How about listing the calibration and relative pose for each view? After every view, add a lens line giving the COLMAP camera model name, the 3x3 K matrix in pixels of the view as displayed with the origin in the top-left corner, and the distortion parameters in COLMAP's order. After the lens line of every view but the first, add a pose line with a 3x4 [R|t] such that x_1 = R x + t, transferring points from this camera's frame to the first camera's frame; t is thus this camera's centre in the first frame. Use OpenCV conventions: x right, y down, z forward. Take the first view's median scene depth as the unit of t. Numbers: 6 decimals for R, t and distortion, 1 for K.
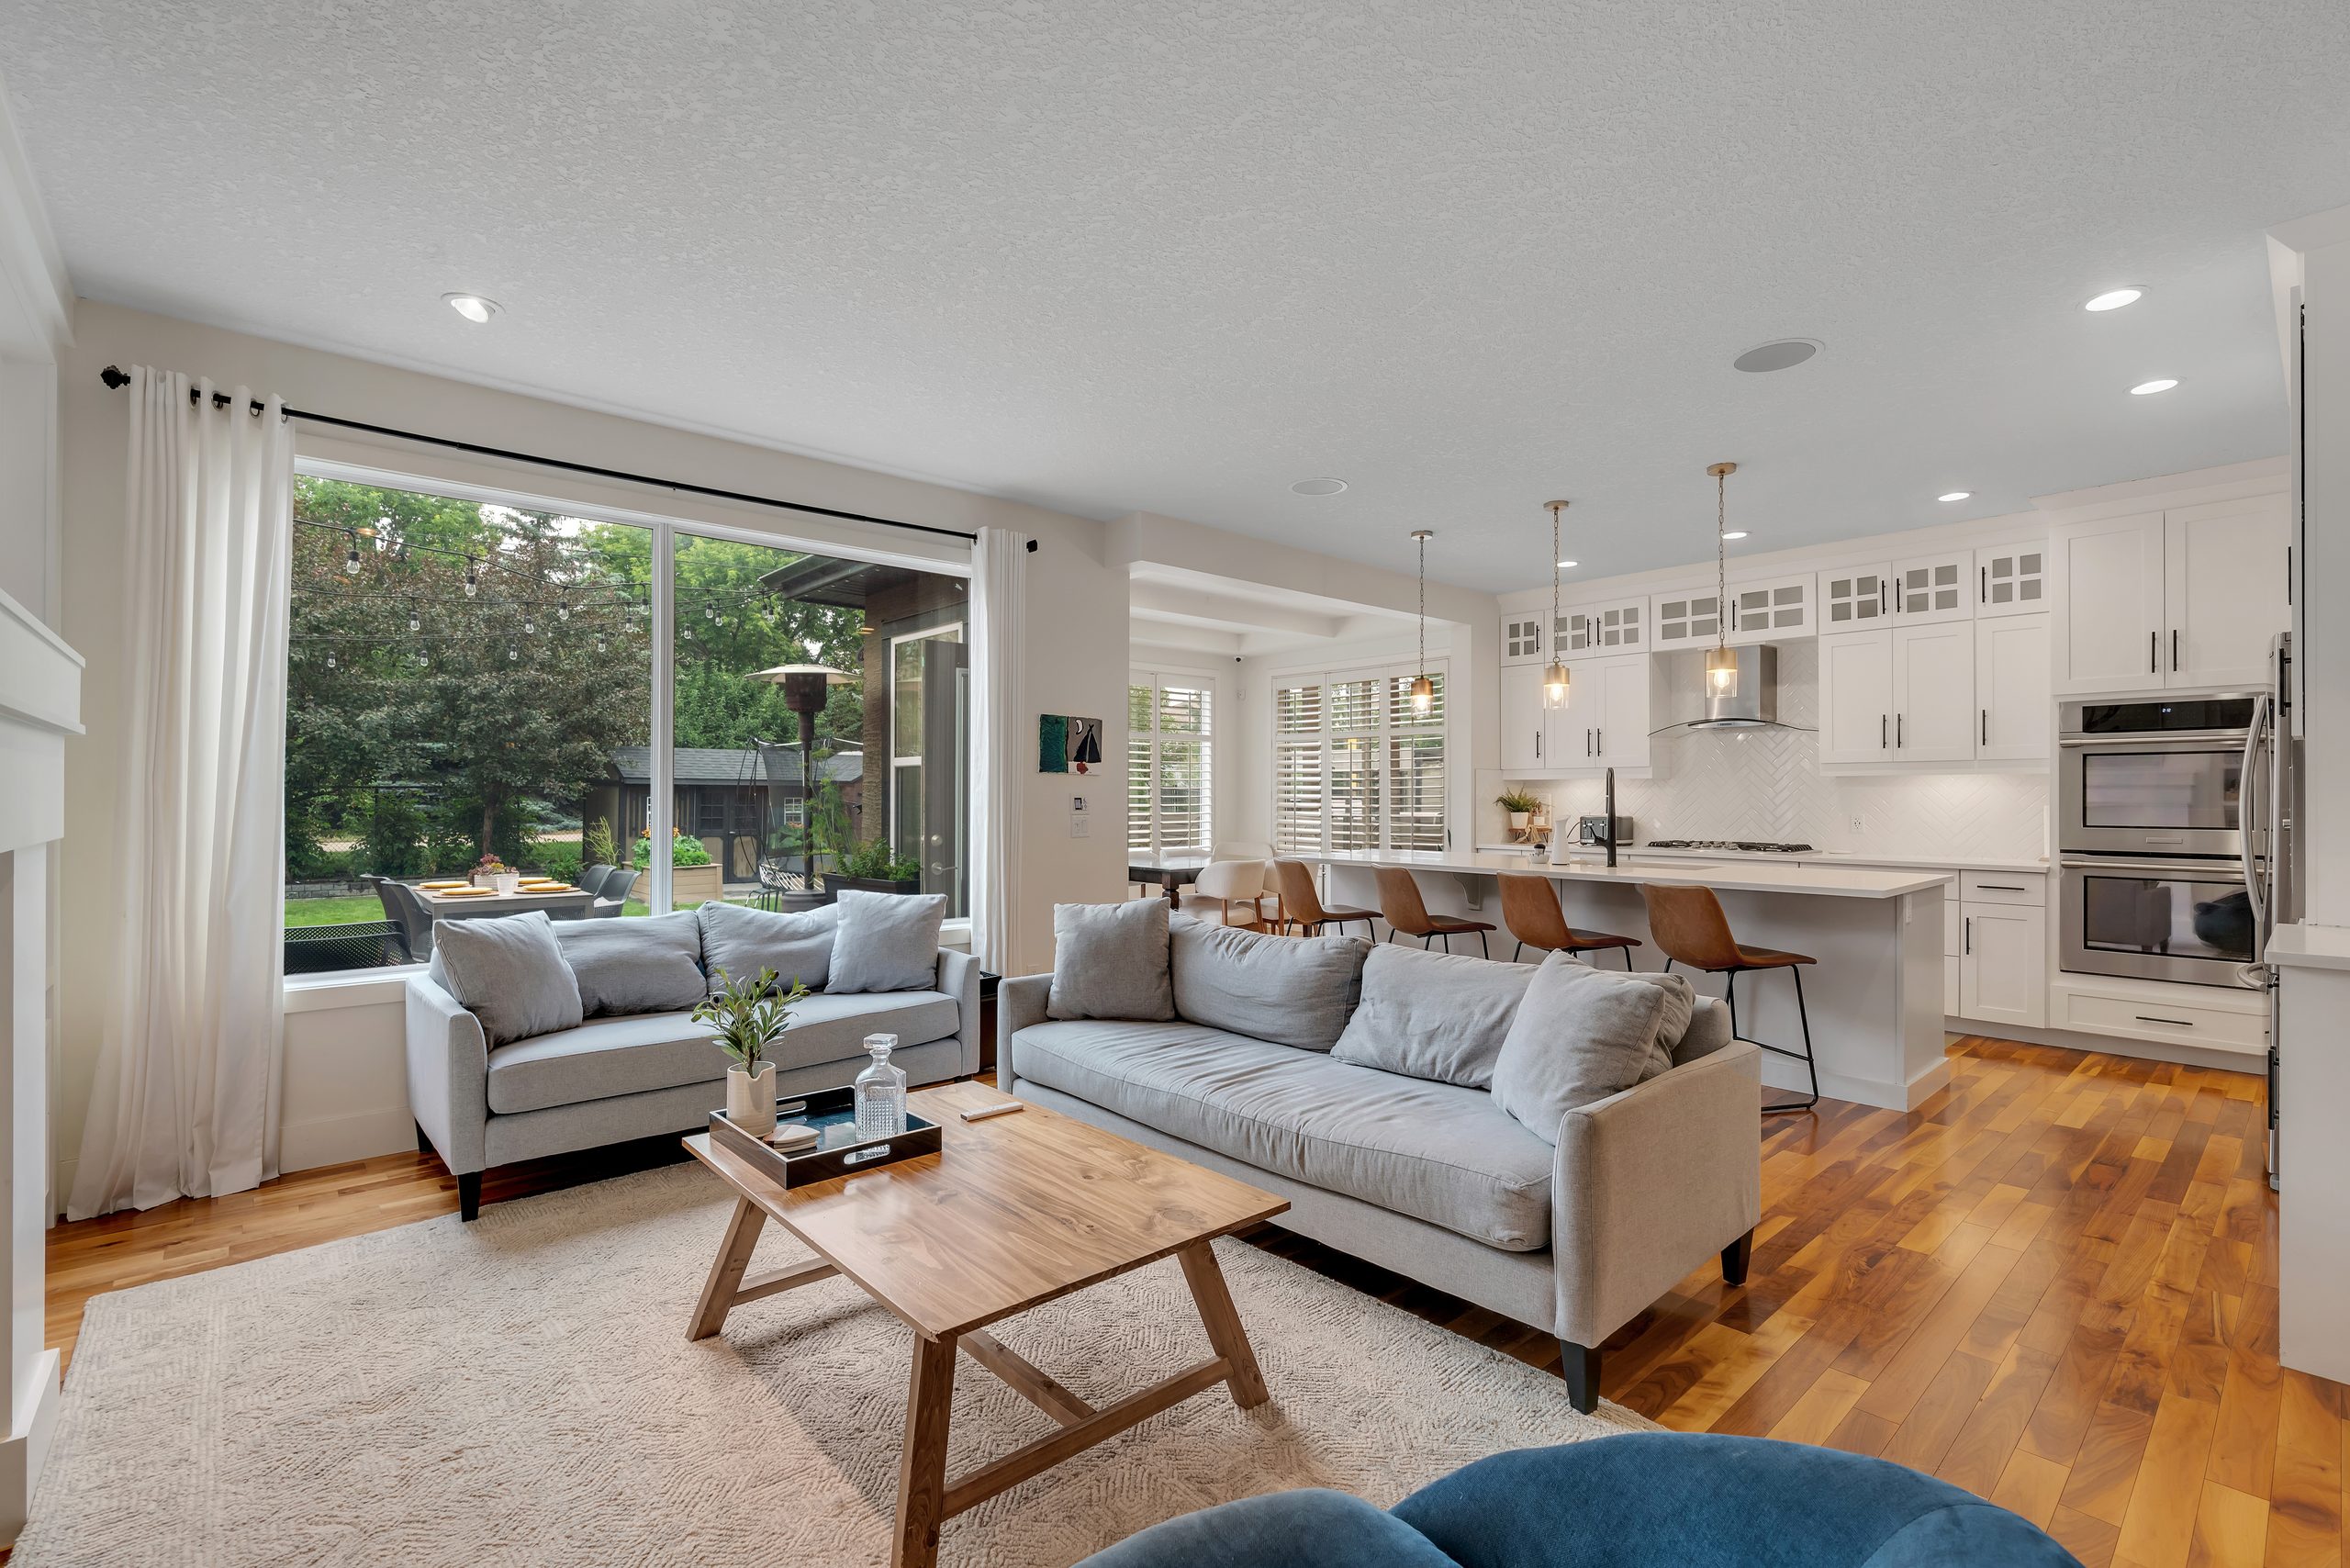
lens RADIAL K [[1044.6, 0, 1175.0], [0, 1044.6, 784.0], [0, 0, 1]] dist [-0.008888, 0.001144]
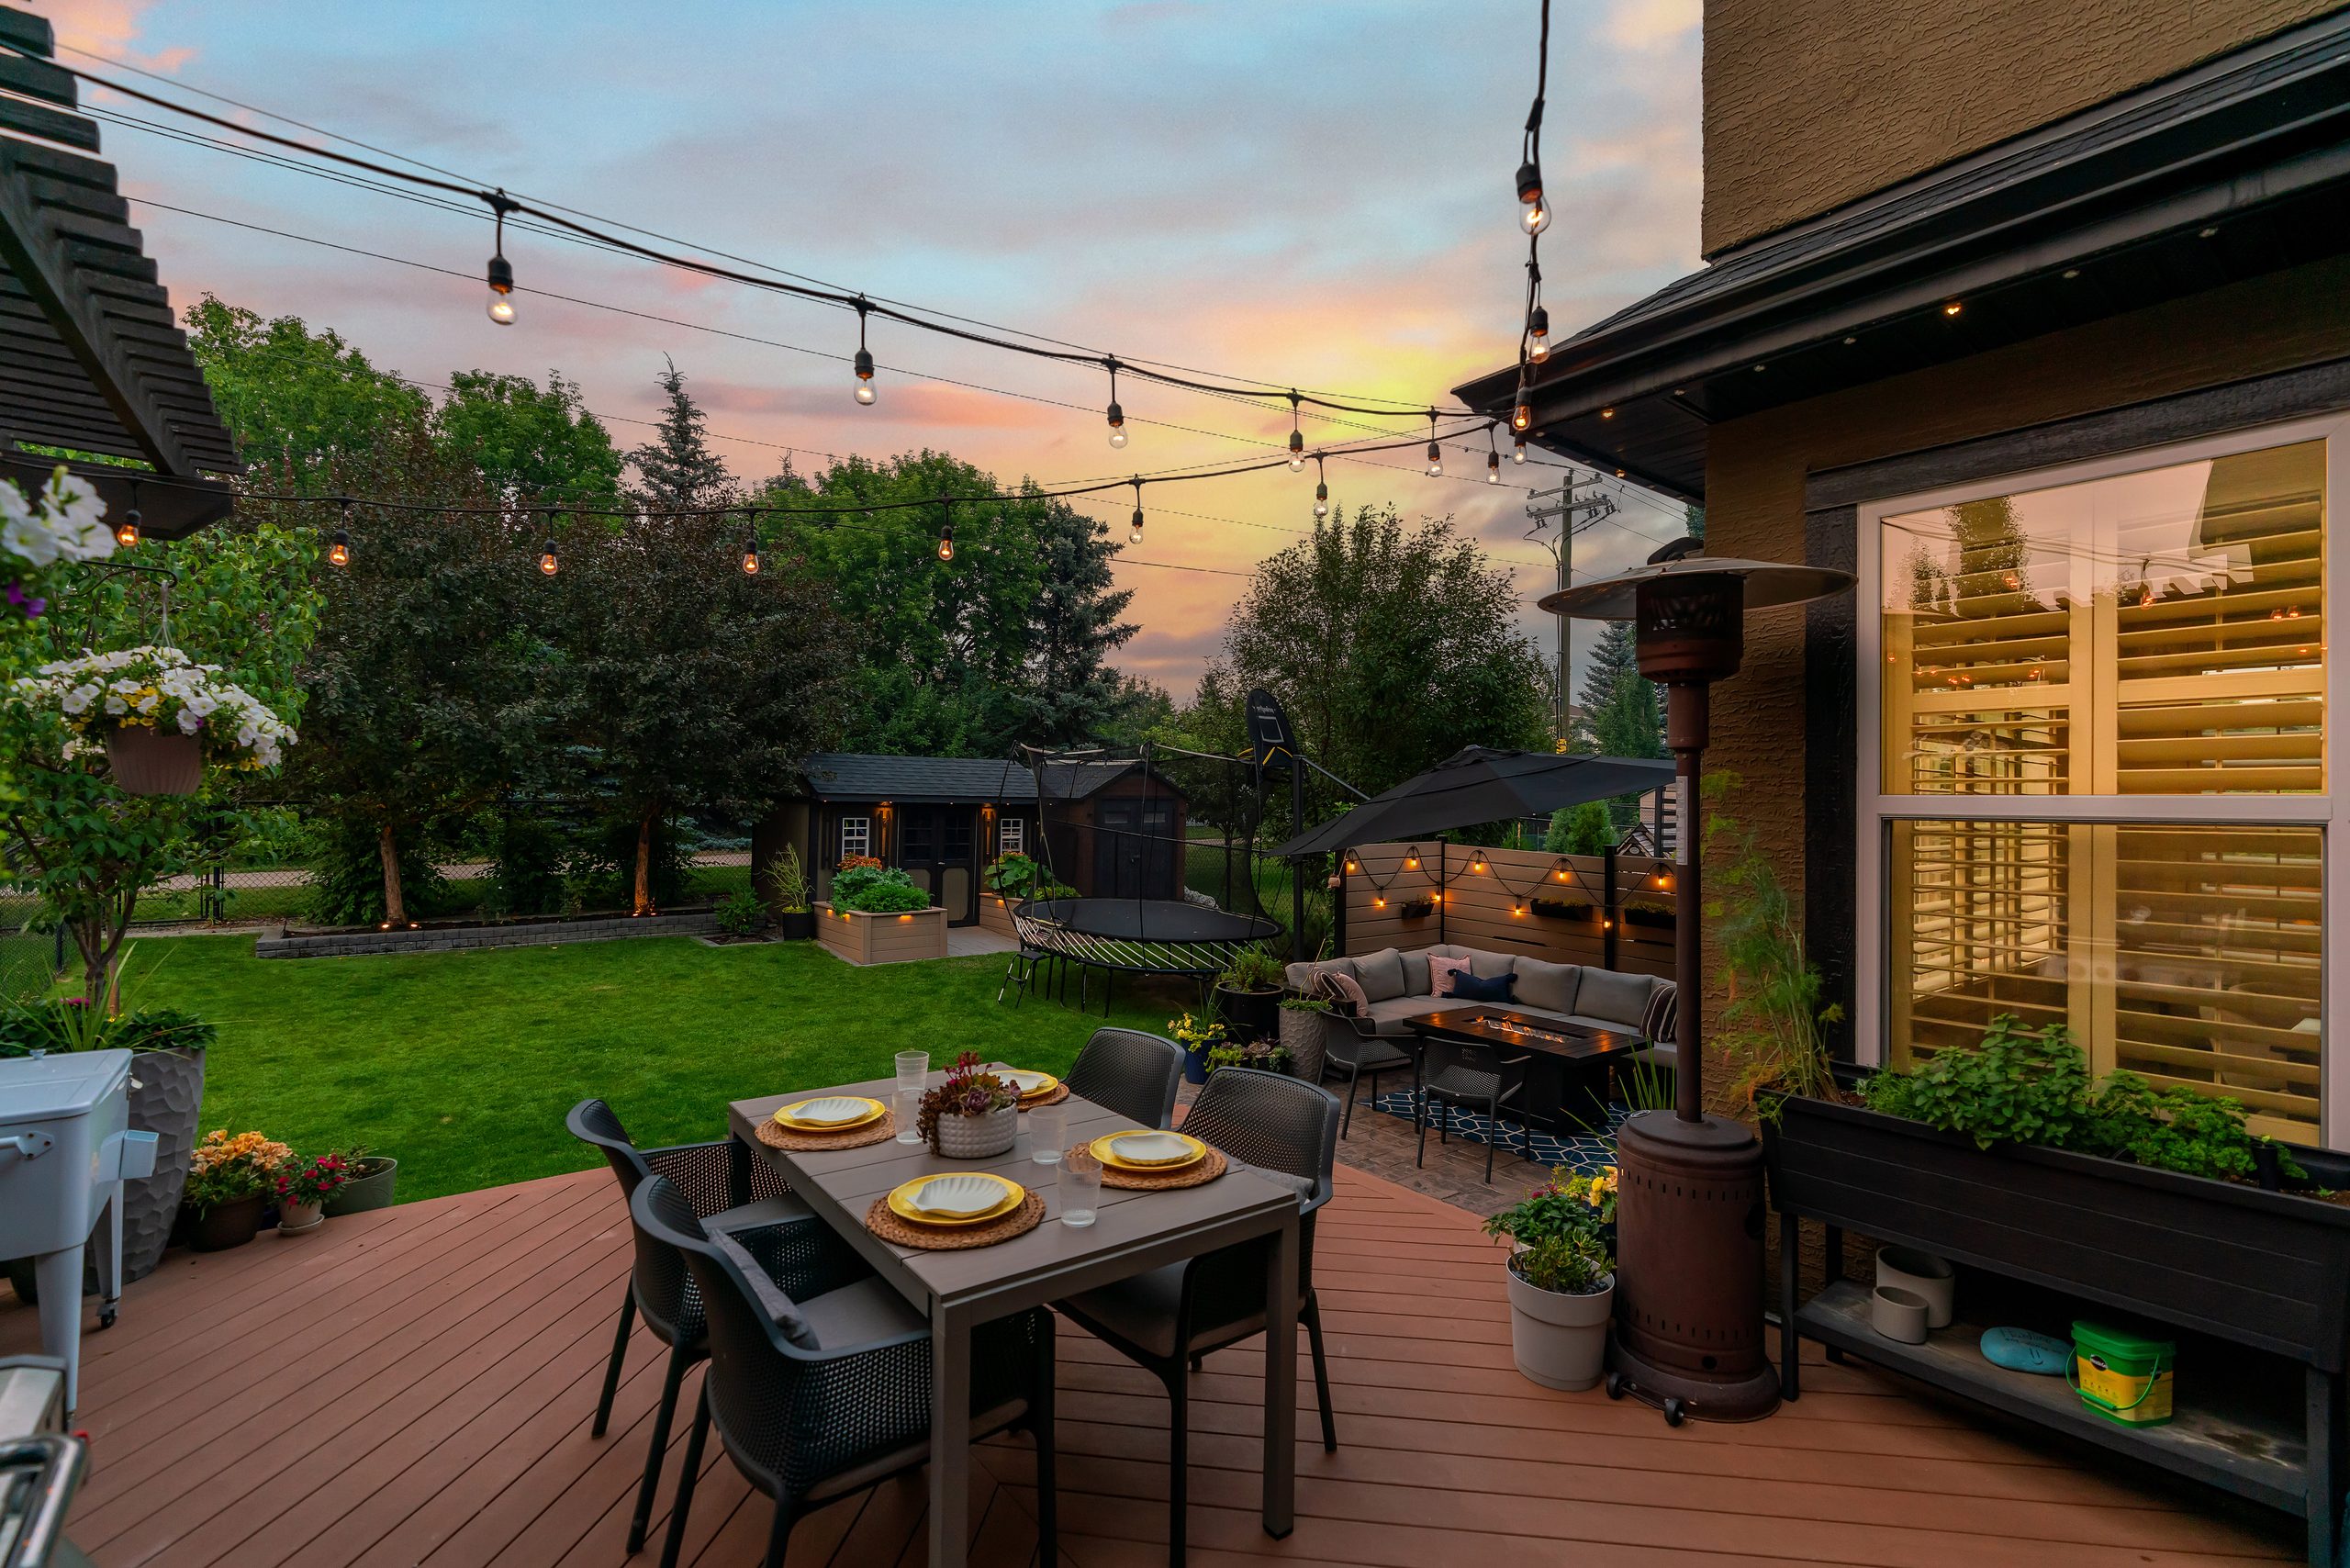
lens RADIAL K [[1054.9, 0, 1175.0], [0, 1054.9, 784.0], [0, 0, 1]] dist [-0.013931, 0.006916]
pose [[0.997861, 0.008125, -0.064866, -0.212290], [-0.008569, 0.999942, -0.006569, -0.009940], [0.064809, 0.007111, 0.997872, 0.235568]]
